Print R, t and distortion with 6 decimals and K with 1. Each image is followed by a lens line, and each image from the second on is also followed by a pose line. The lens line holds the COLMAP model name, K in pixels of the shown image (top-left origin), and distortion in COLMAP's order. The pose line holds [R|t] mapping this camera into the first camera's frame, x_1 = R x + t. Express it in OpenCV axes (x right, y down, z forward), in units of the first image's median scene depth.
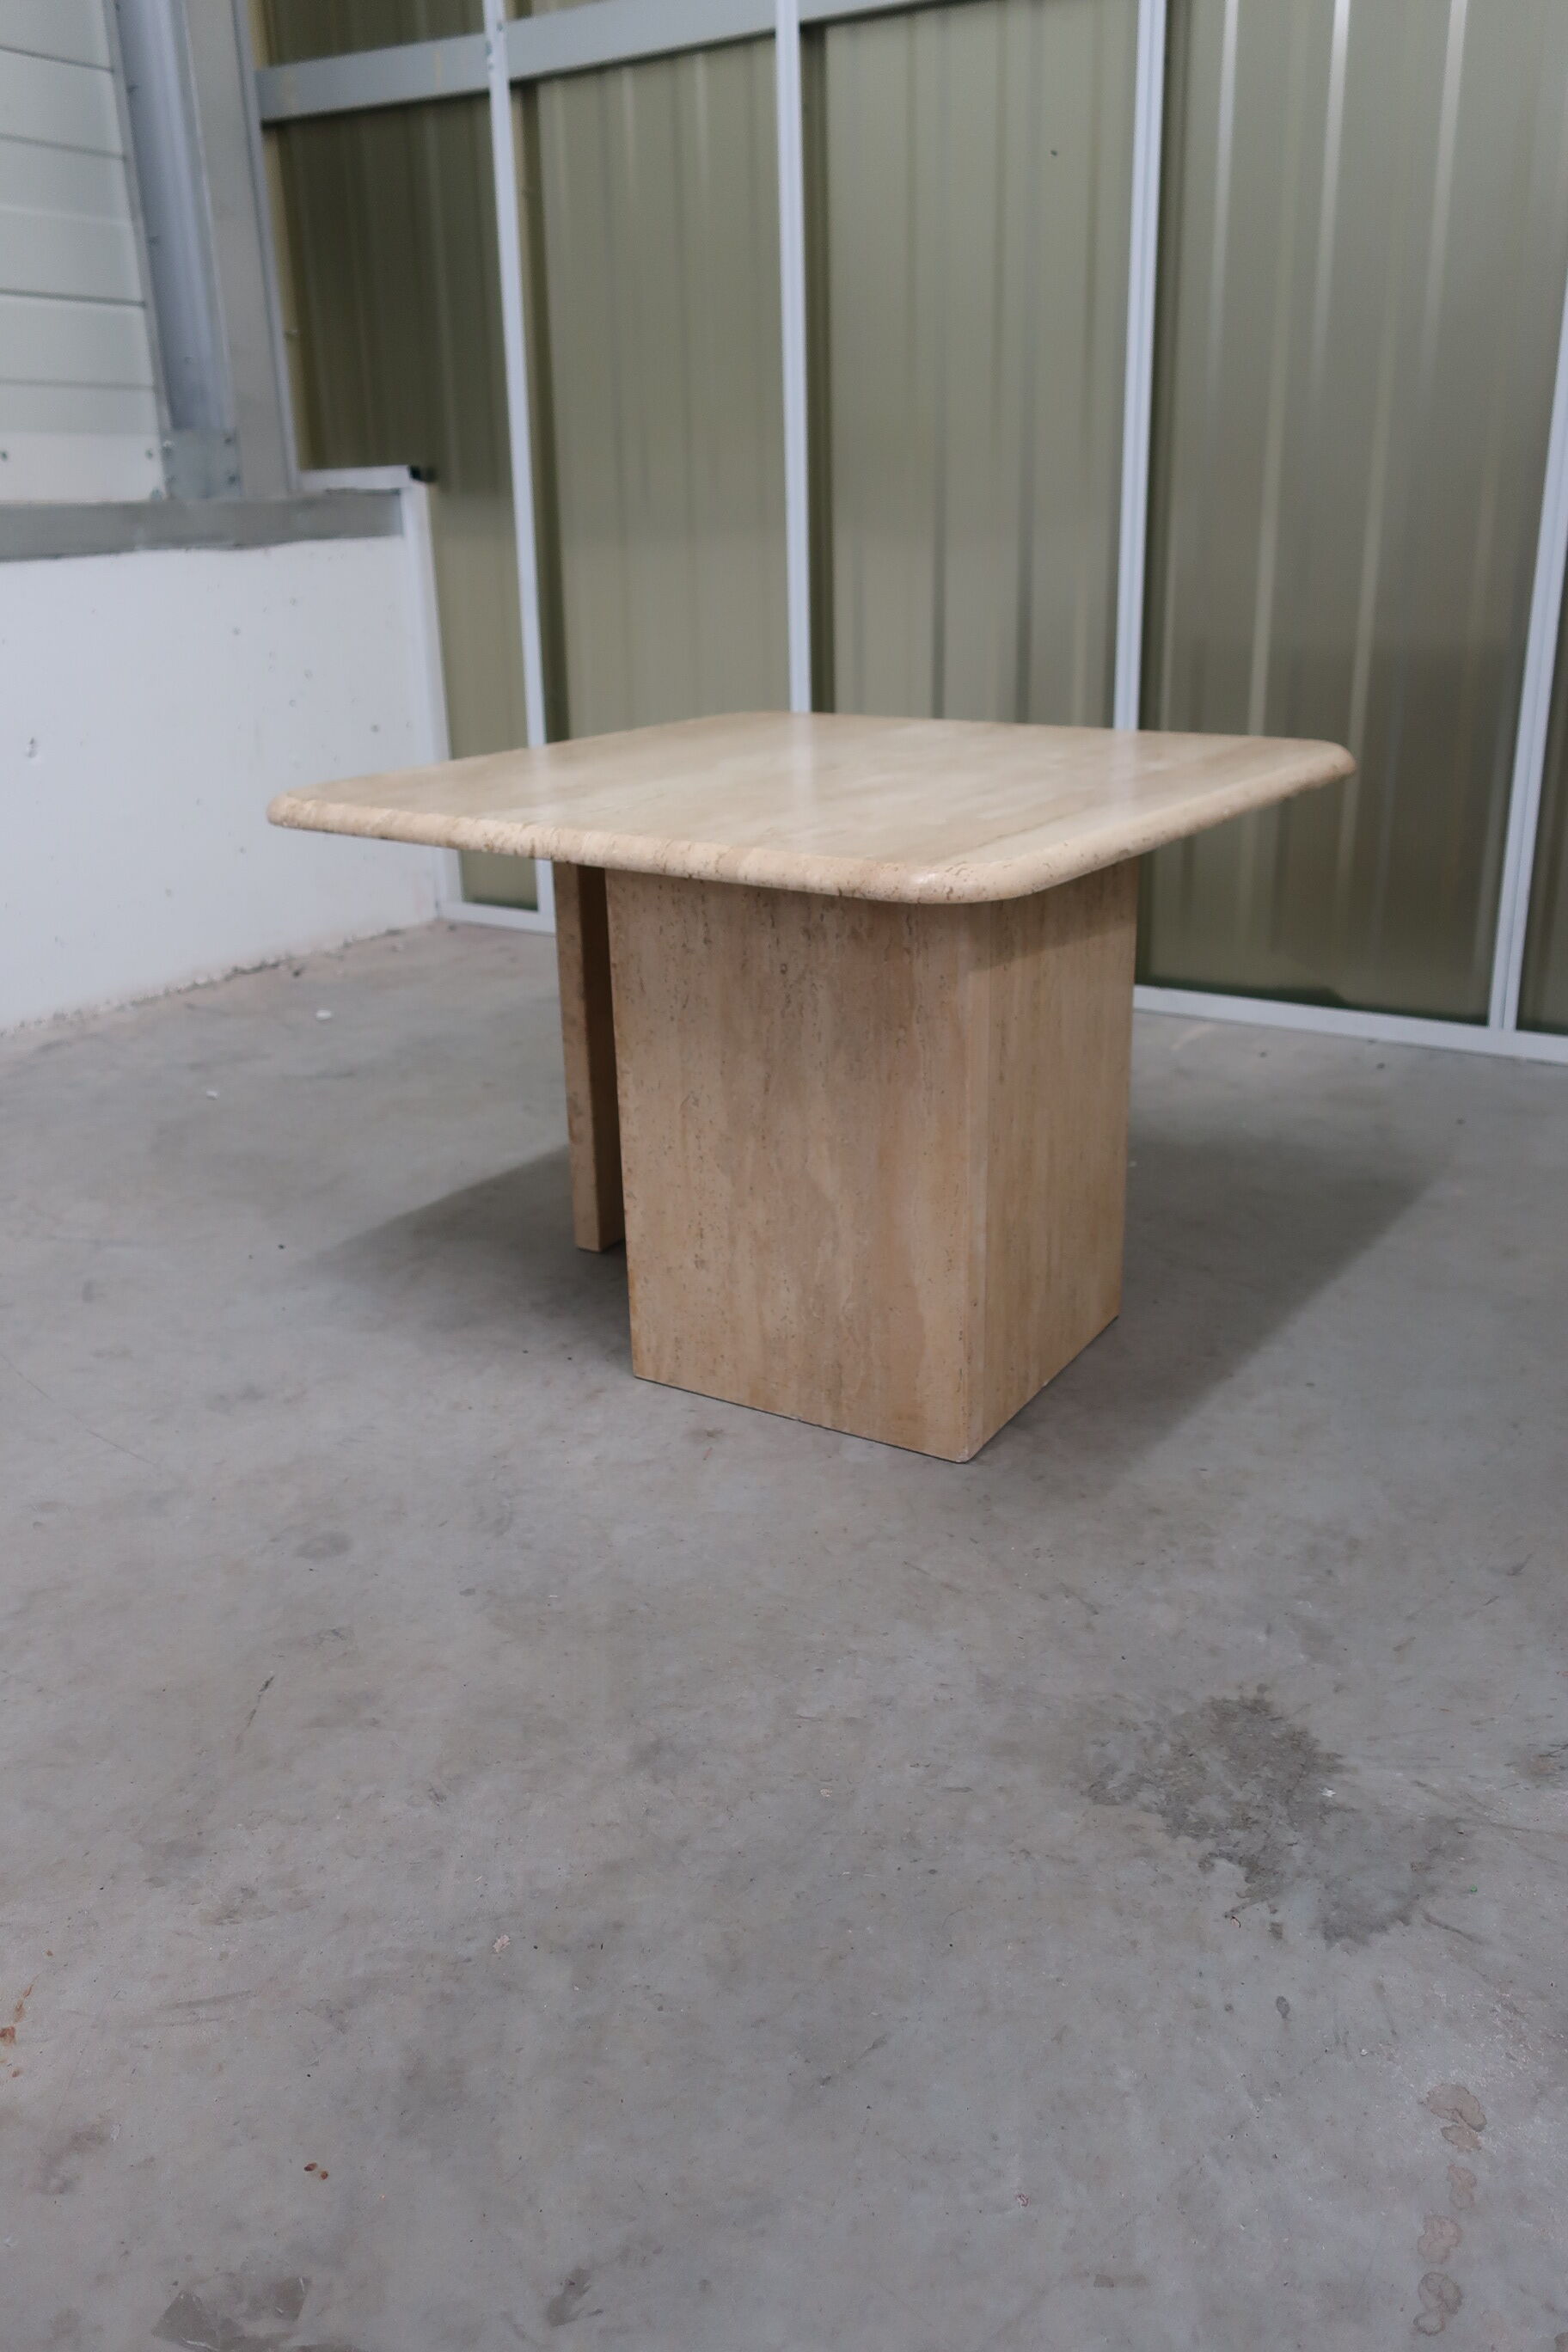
lens RADIAL K [[1844.3, 0, 787.6], [0, 1844.3, 1195.2], [0, 0, 1]] dist [0.000177, -0.000865]
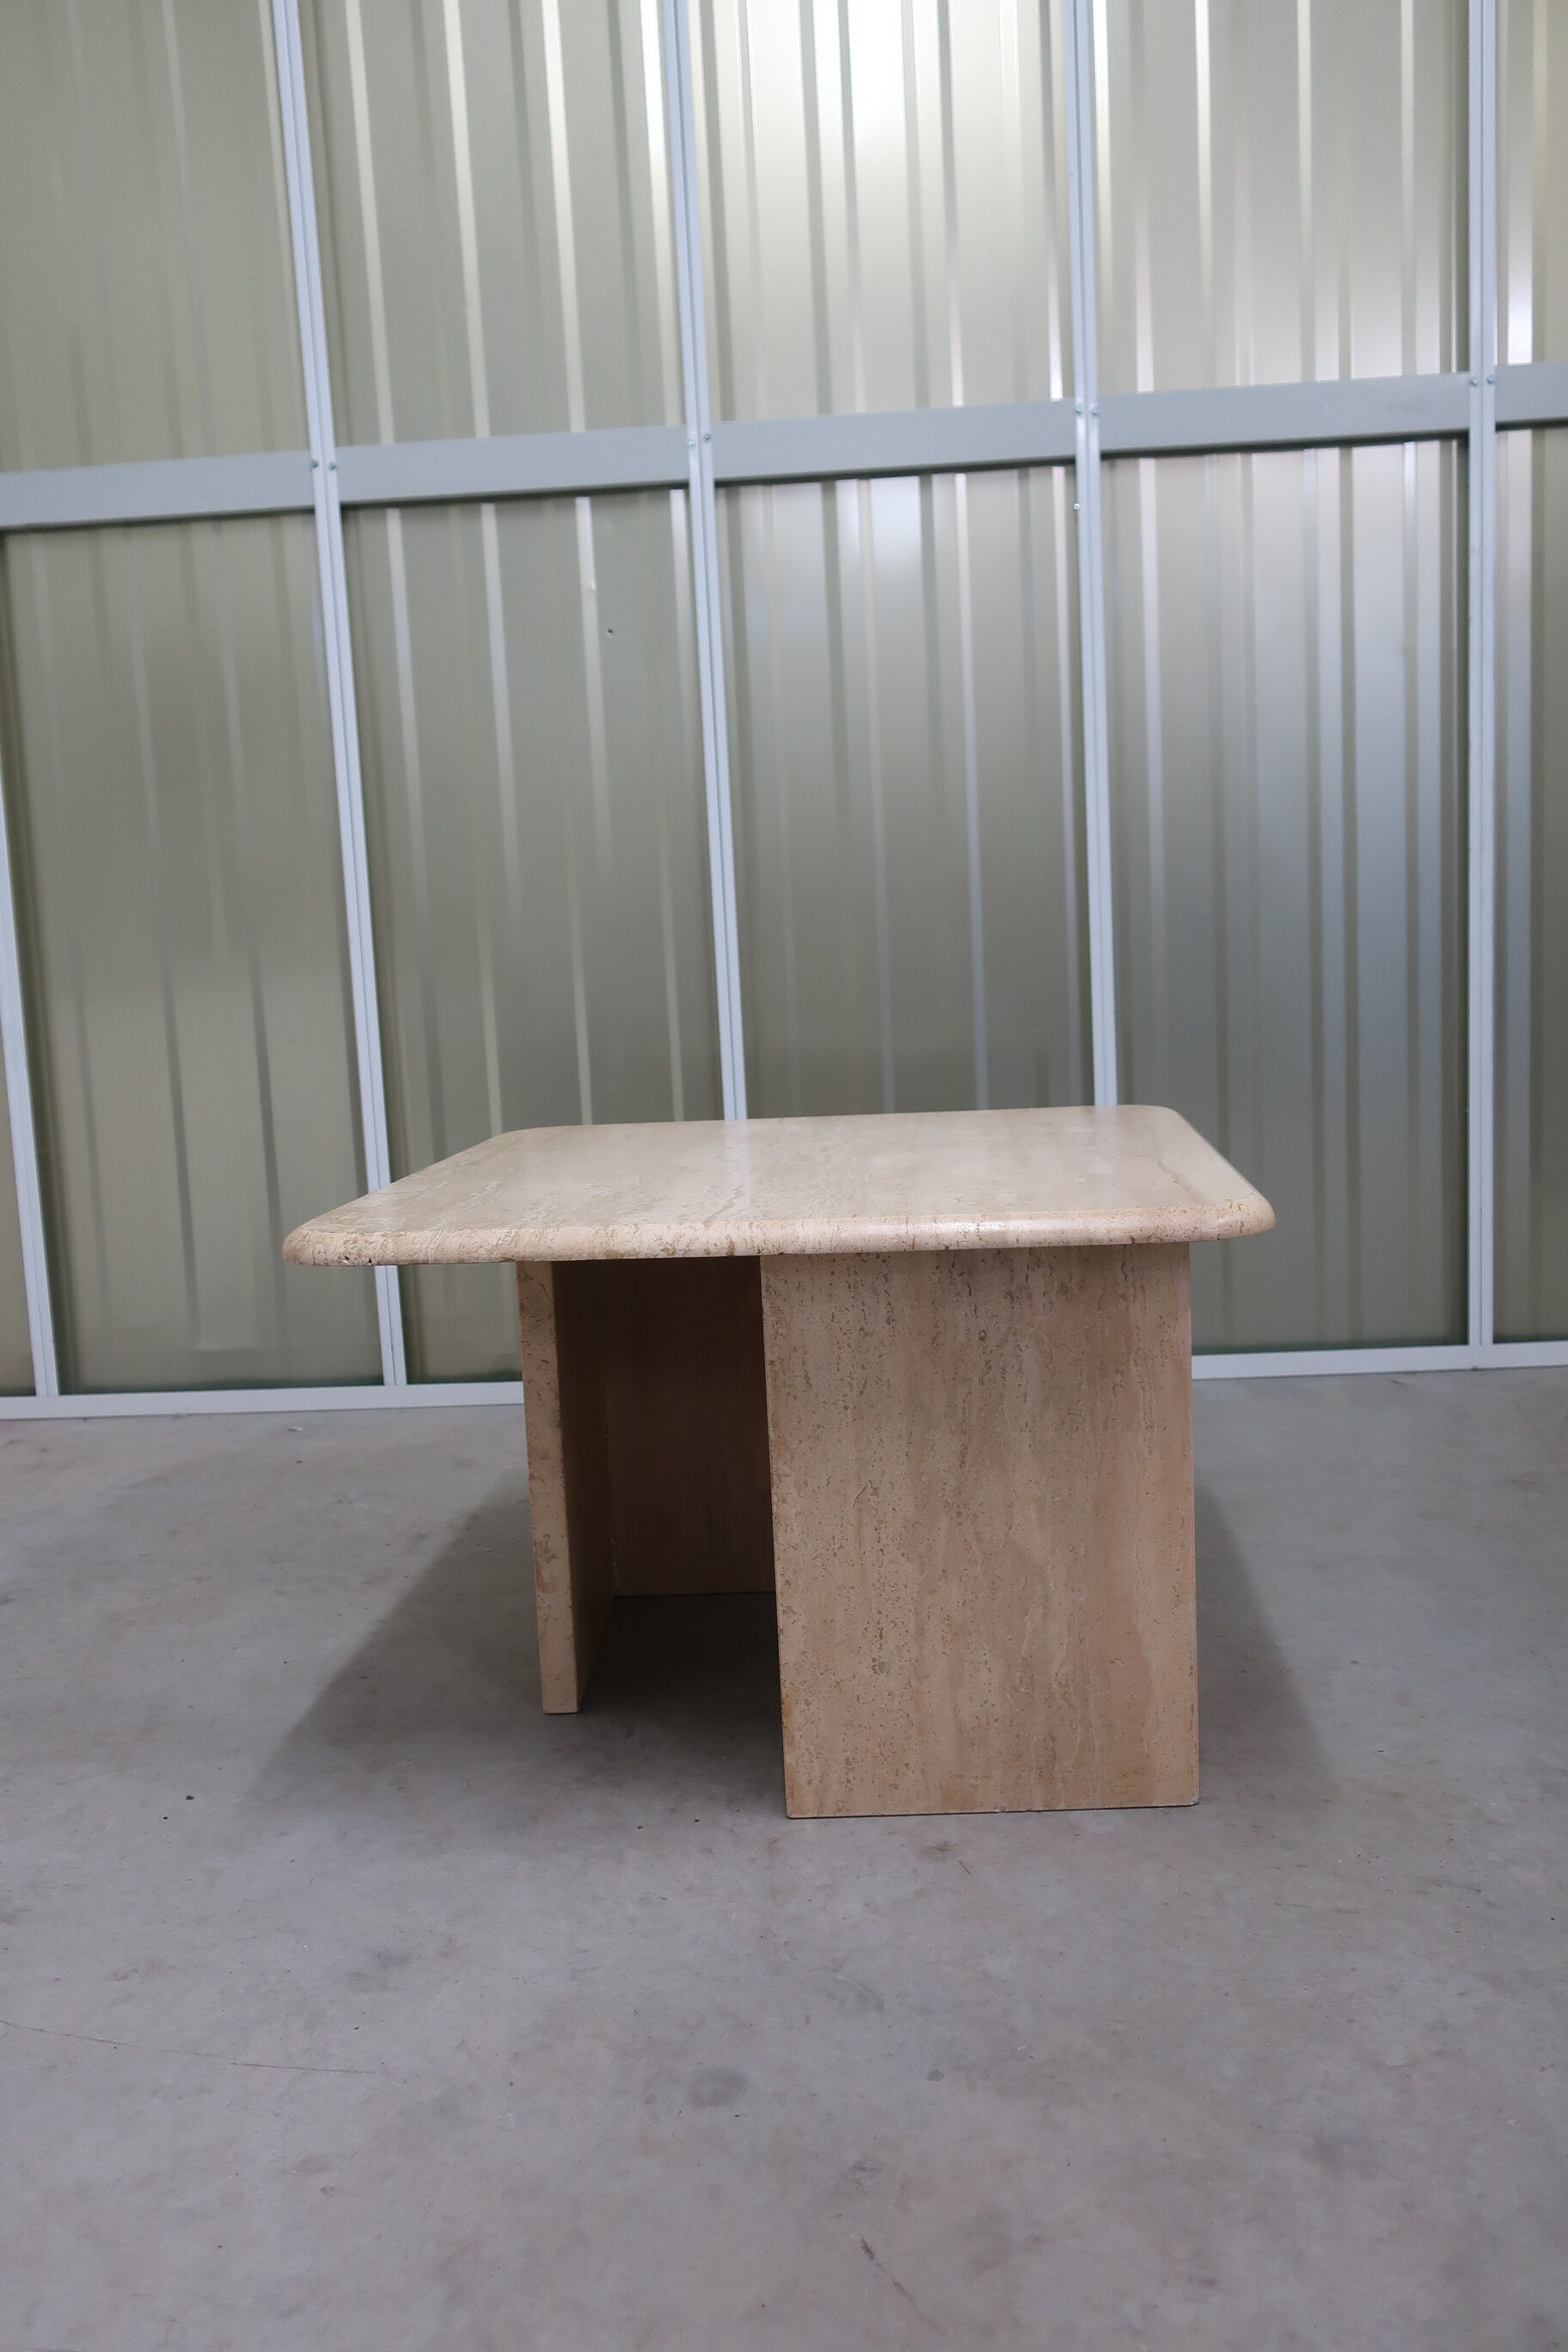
lens RADIAL K [[1846.2, 0, 789.6], [0, 1846.2, 1206.9], [0, 0, 1]] dist [-0.003953, -0.000327]
pose [[0.865762, -0.092087, 0.491911, -0.562594], [0.203182, 0.962948, -0.177334, -0.033185], [-0.457354, 0.253476, 0.852395, 0.176236]]
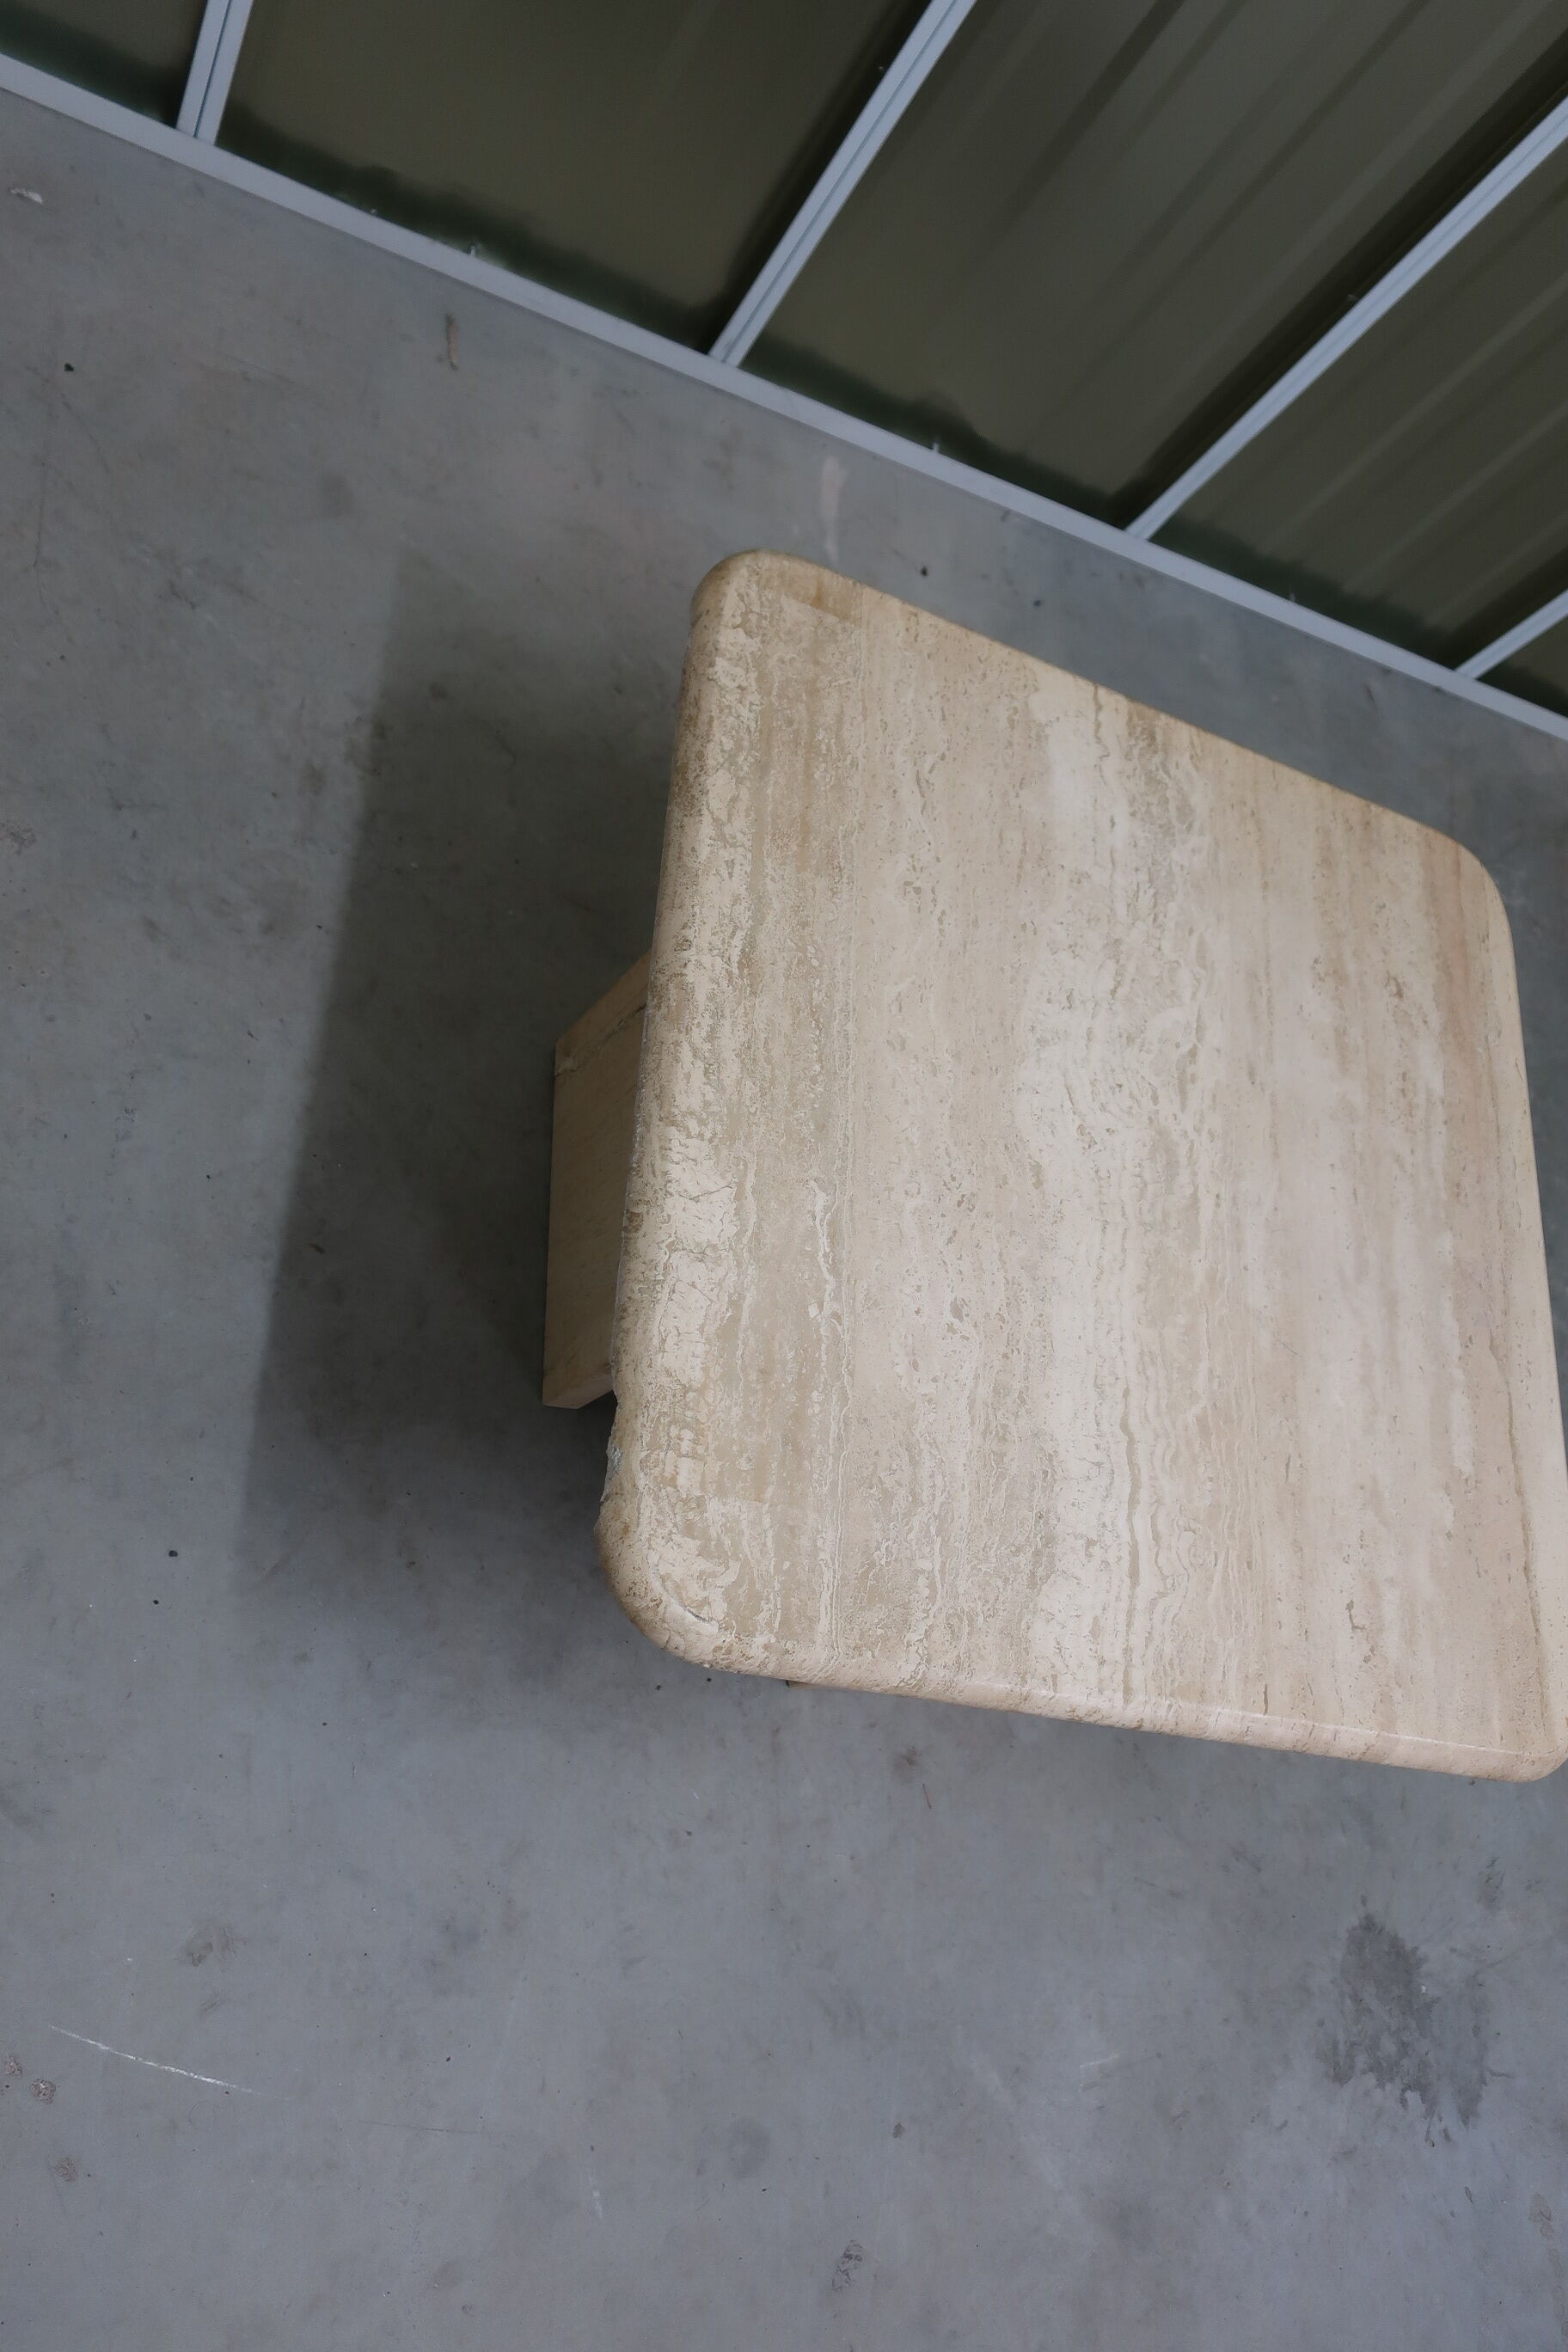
lens RADIAL K [[1828.5, 0, 781.5], [0, 1828.5, 1187.6], [0, 0, 1]] dist [-0.003398, -0.005672]
pose [[0.740778, -0.338000, 0.580521, -0.612160], [-0.292397, 0.615787, 0.731649, -0.837685], [-0.604775, -0.711732, 0.357331, 0.958860]]
